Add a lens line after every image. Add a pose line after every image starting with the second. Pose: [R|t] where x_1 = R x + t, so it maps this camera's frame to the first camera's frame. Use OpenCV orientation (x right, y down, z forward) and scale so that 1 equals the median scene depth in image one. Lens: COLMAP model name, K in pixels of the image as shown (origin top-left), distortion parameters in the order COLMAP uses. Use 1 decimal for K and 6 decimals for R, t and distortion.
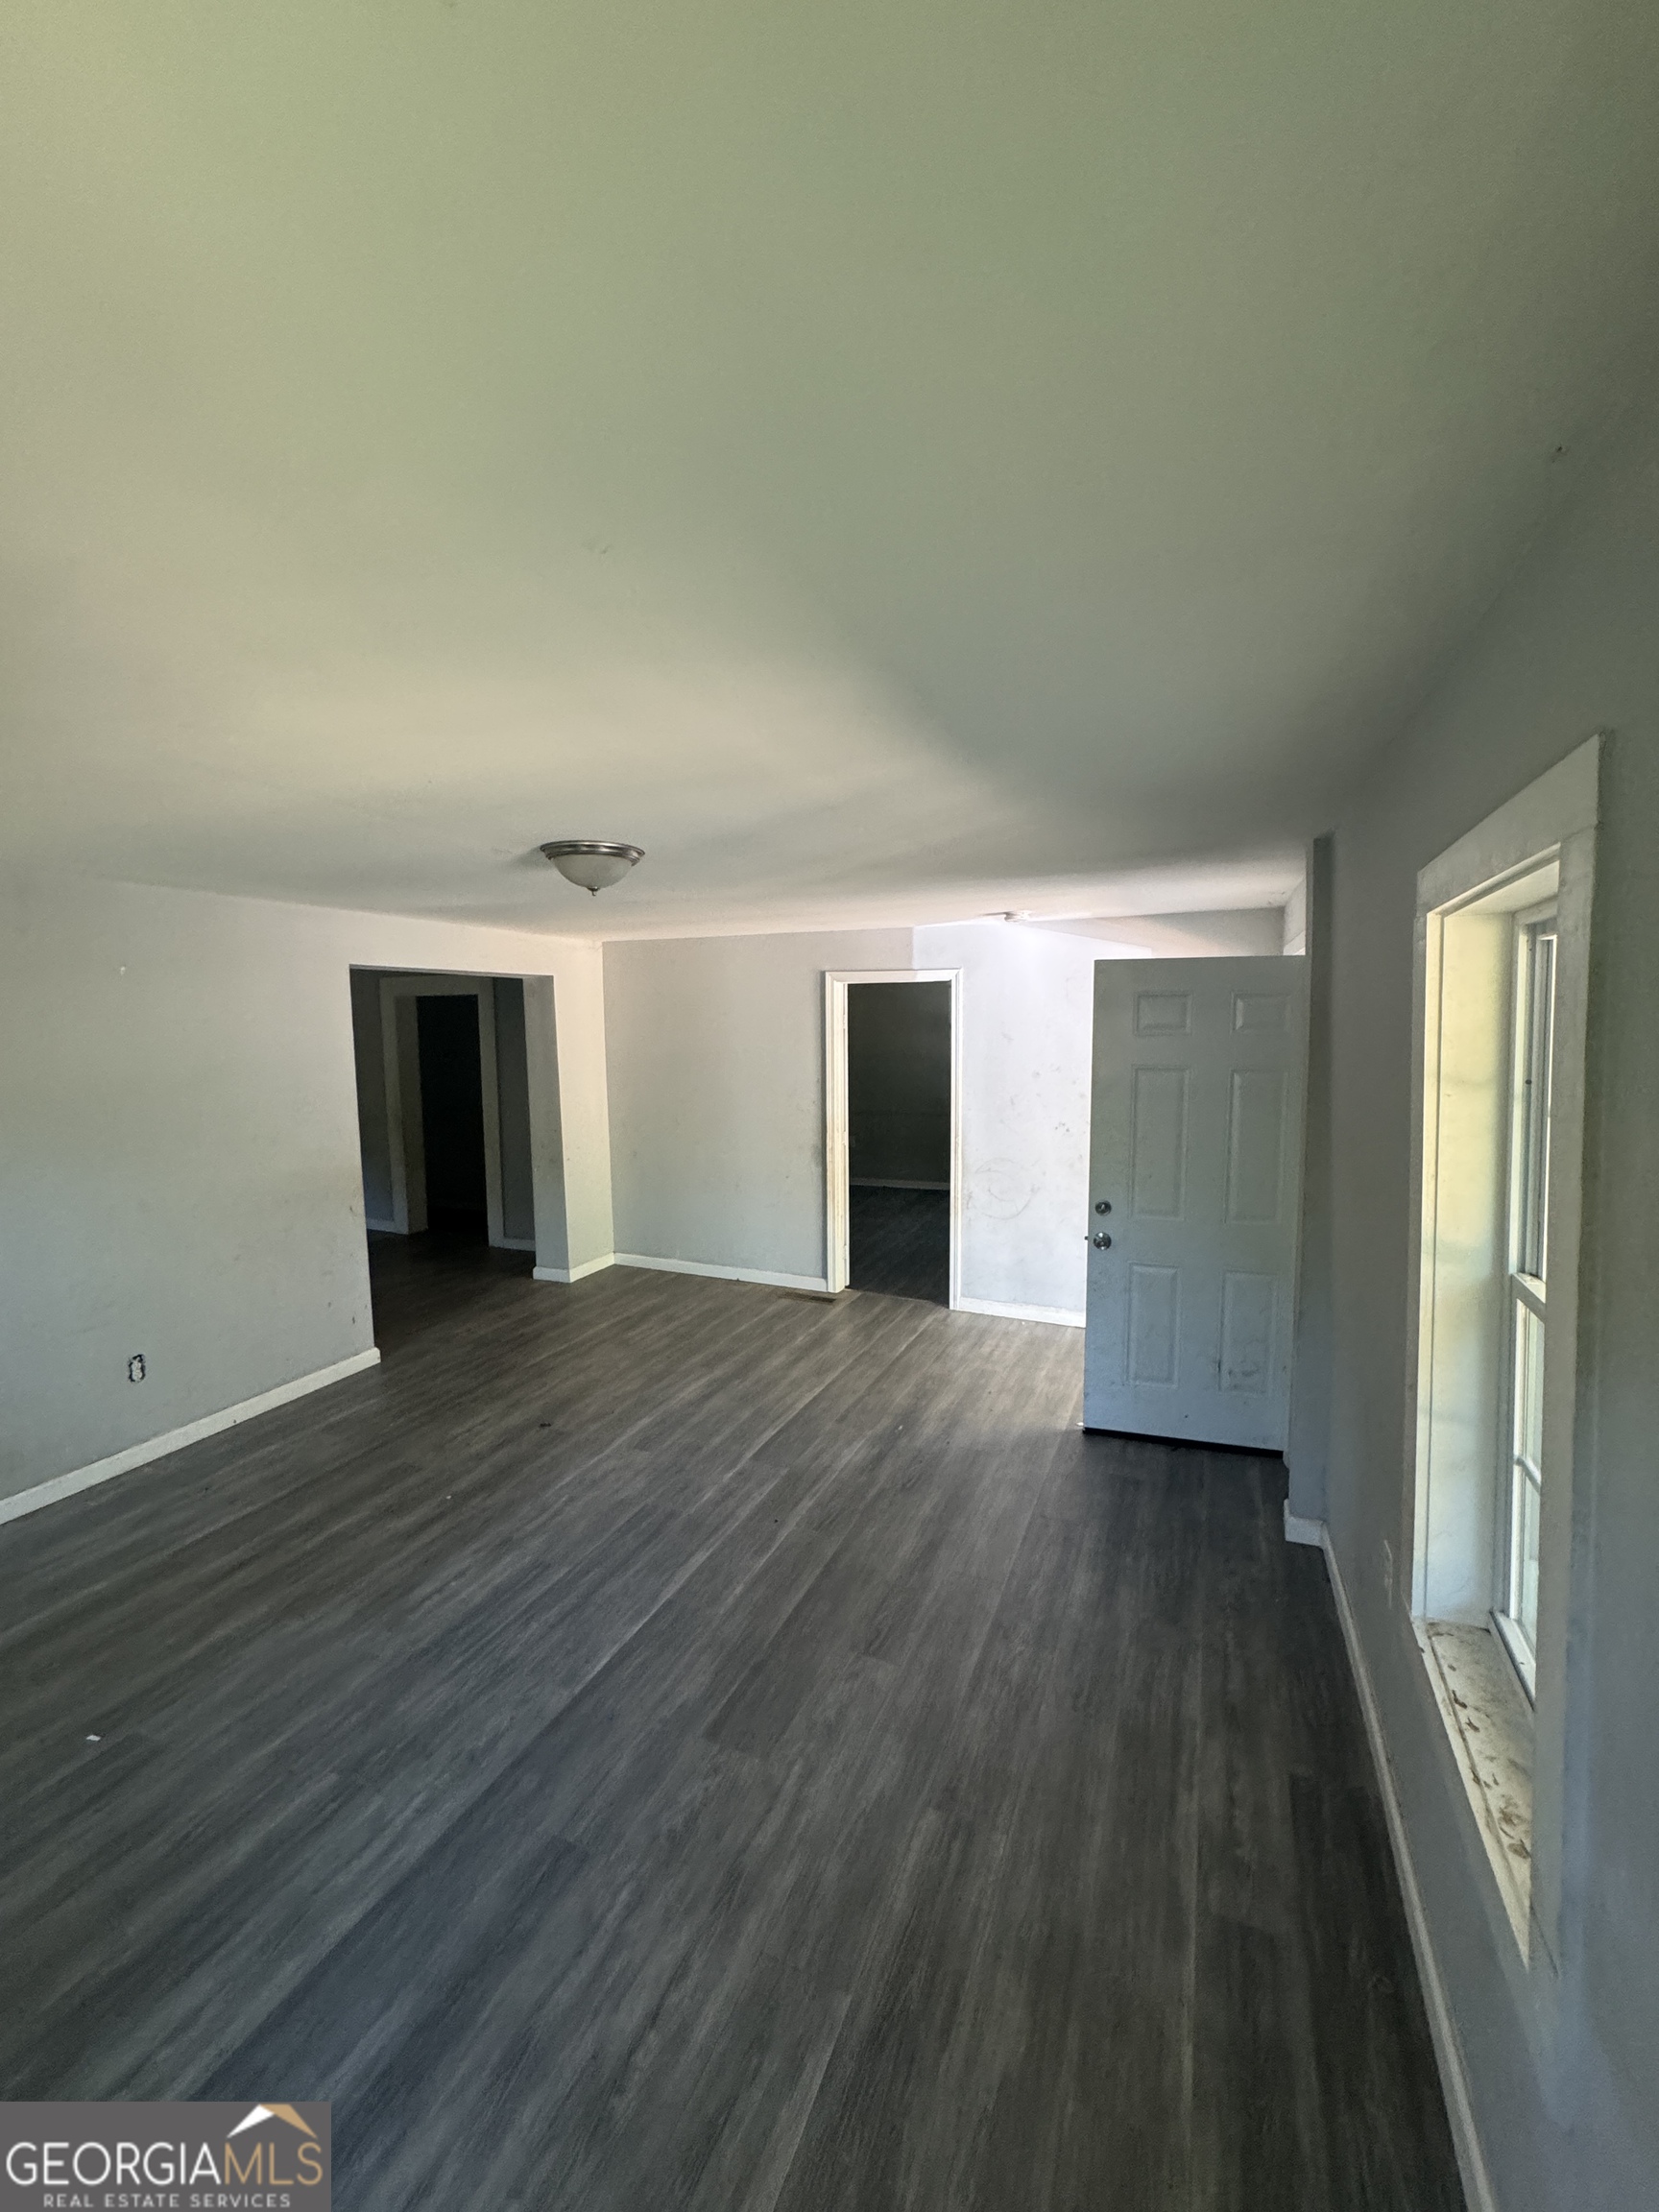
lens RADIAL K [[882.8, 0, 846.2], [0, 882.8, 1091.4], [0, 0, 1]] dist [-0.001638, 0.000541]
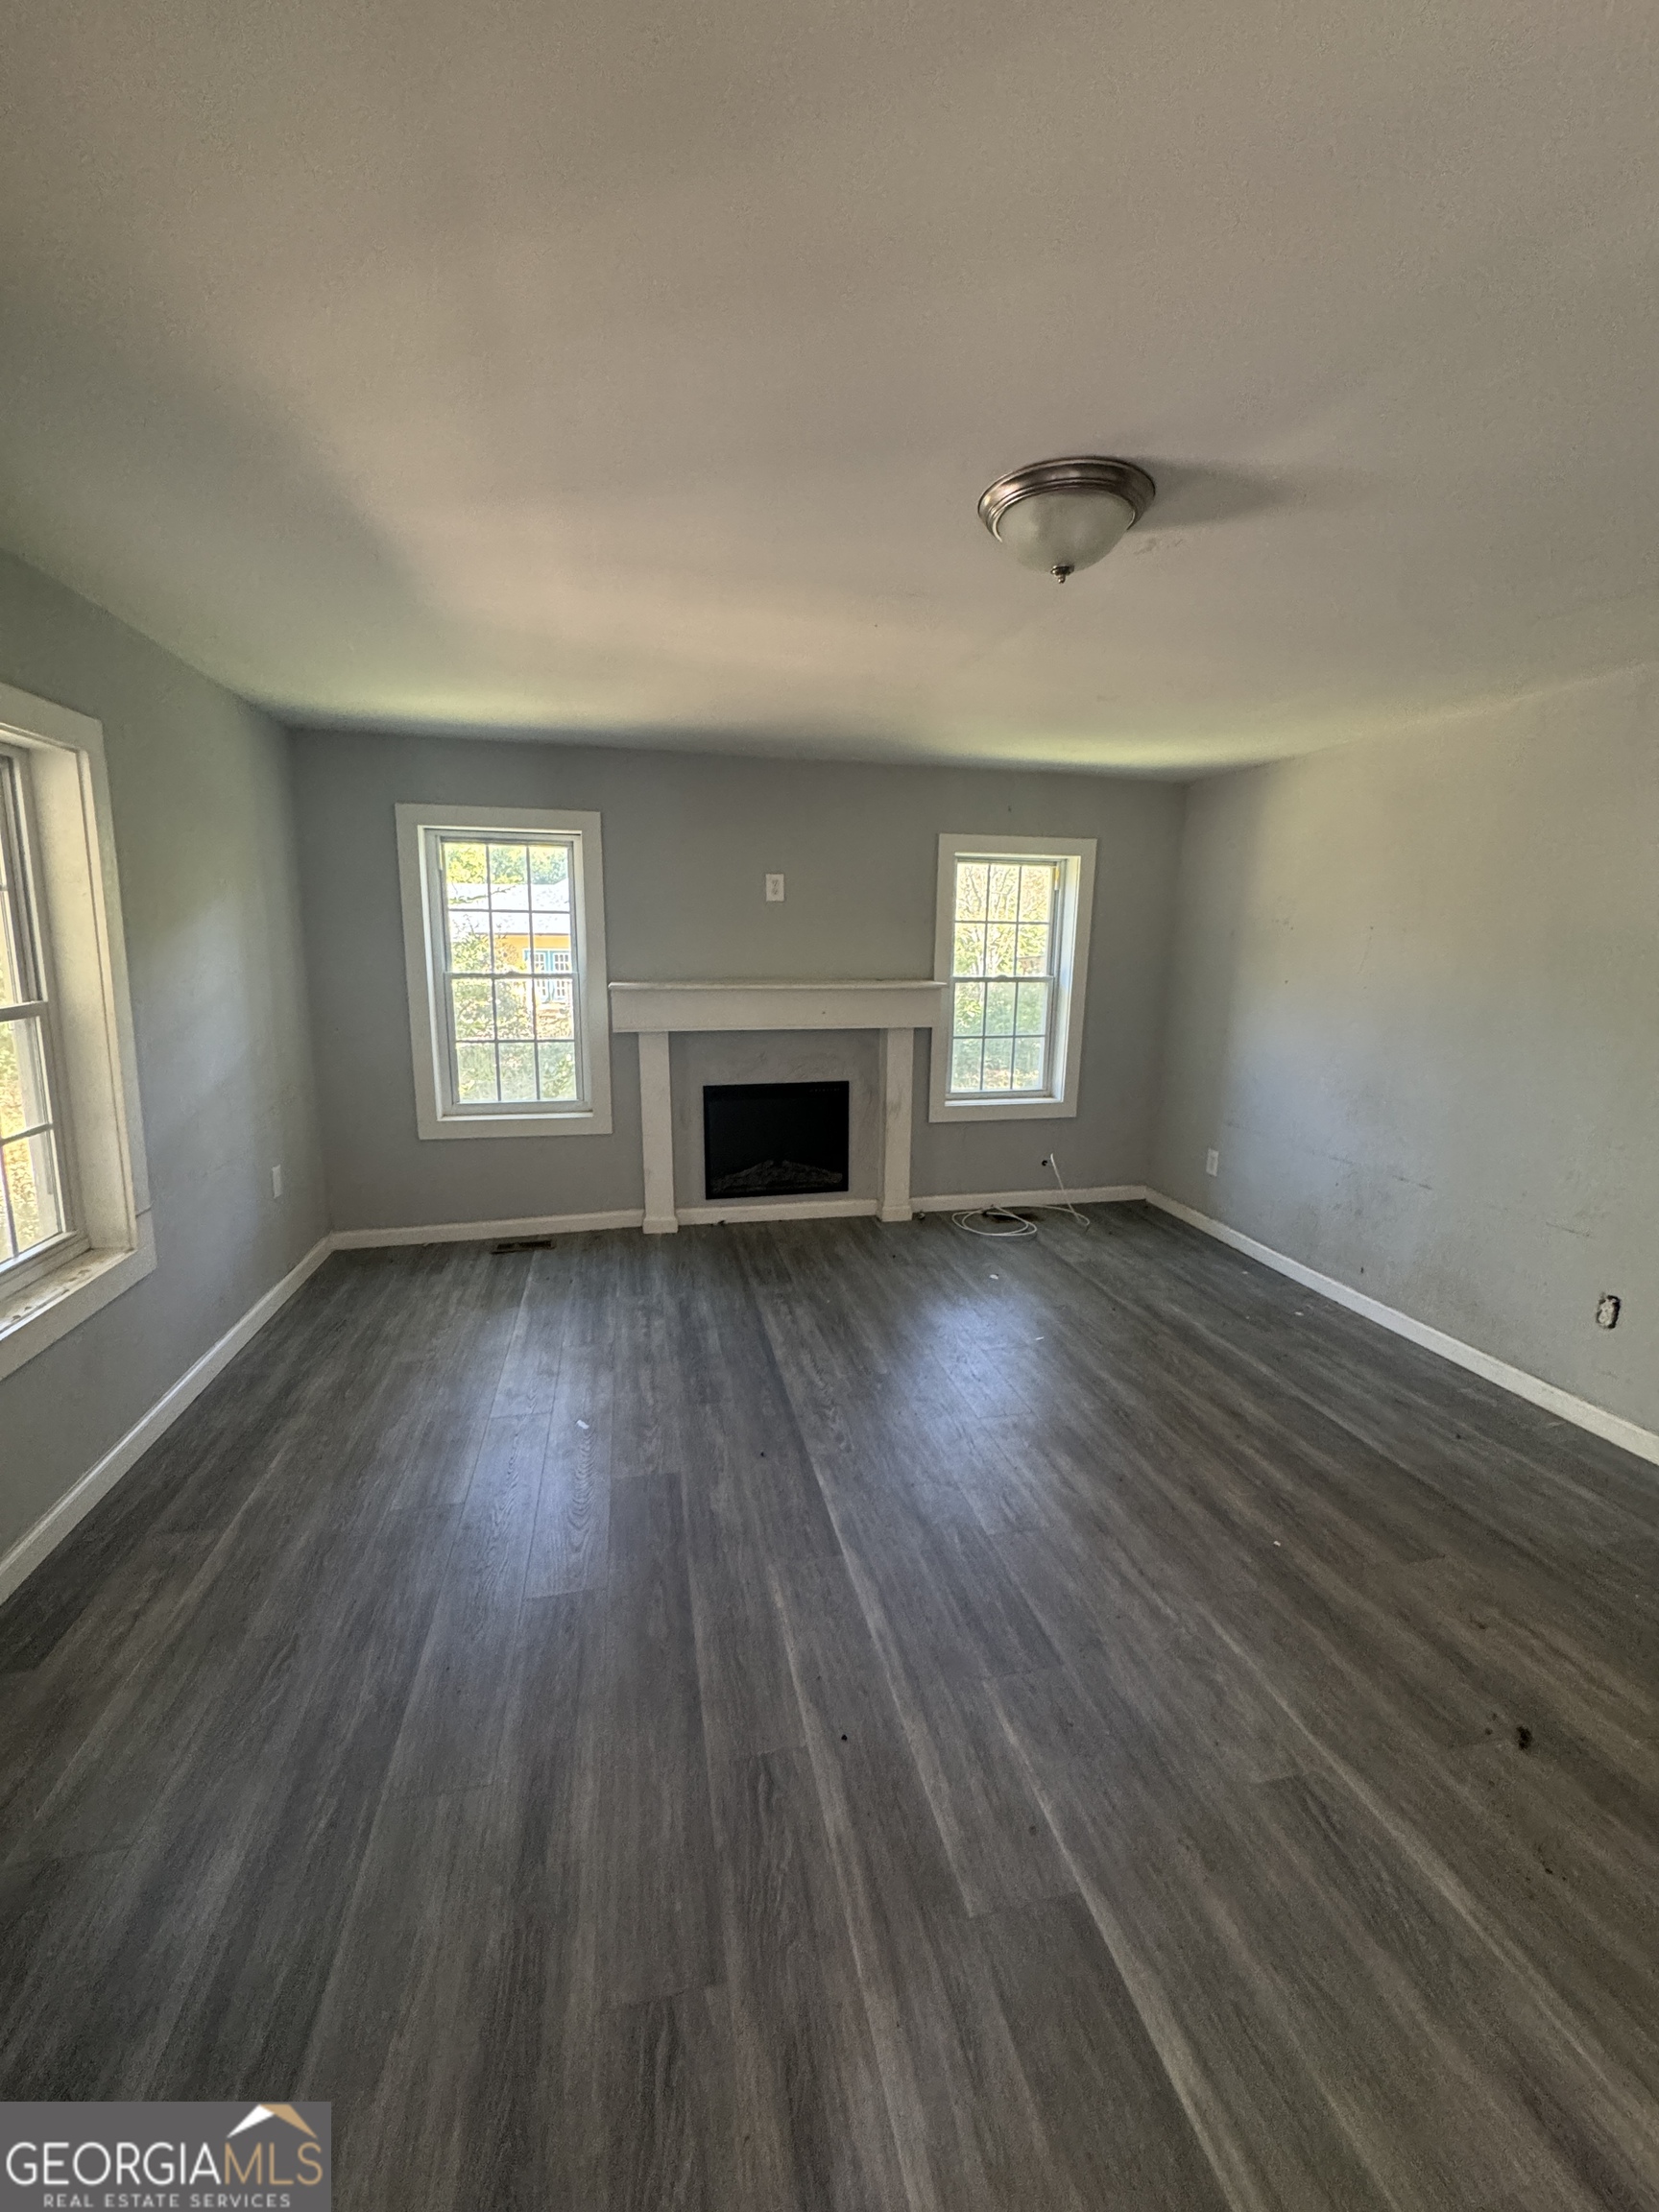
lens RADIAL K [[882.8, 0, 822.8], [0, 882.8, 1089.7], [0, 0, 1]] dist [-0.001638, 0.000541]
pose [[-0.819270, 0.096211, -0.565278, 0.177599], [-0.052405, 0.969134, 0.240900, -0.023531], [0.571008, 0.226986, -0.788941, 1.191915]]
